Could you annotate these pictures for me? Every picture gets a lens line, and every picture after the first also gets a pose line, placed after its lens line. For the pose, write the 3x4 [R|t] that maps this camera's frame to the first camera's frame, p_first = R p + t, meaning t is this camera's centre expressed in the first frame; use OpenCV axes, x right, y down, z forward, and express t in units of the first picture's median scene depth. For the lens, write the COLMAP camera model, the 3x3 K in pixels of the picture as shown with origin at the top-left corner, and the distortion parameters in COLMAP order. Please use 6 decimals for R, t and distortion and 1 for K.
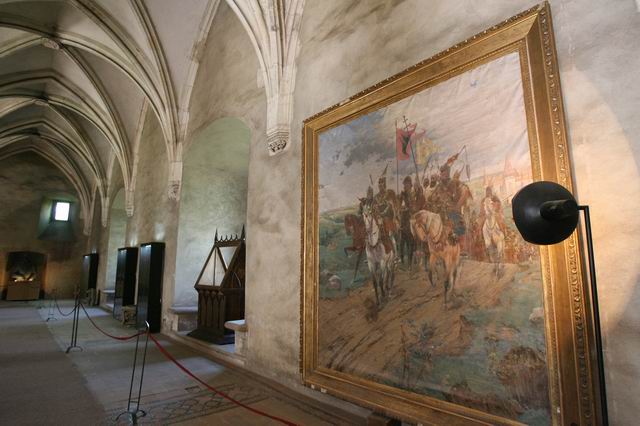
lens RADIAL K [[367.2, 0, 320.0], [0, 367.2, 213.0], [0, 0, 1]] dist [-0.099026, 0.055253]
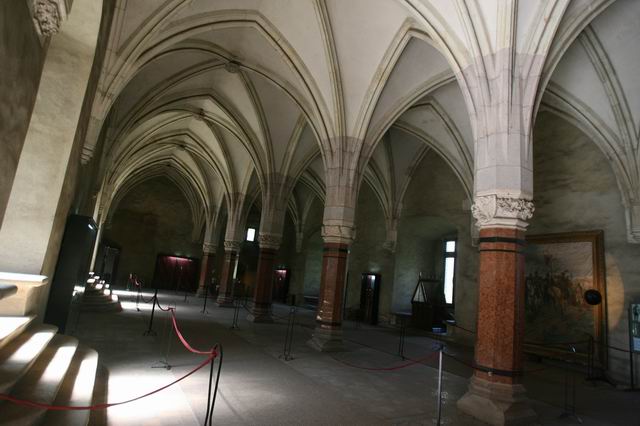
lens RADIAL K [[367.2, 0, 320.0], [0, 367.2, 213.0], [0, 0, 1]] dist [-0.099026, 0.055253]
pose [[0.977778, 0.064066, -0.199612, -1.000538], [-0.072152, 0.996831, -0.033493, -0.355568], [0.196834, 0.047151, 0.979302, -2.141561]]
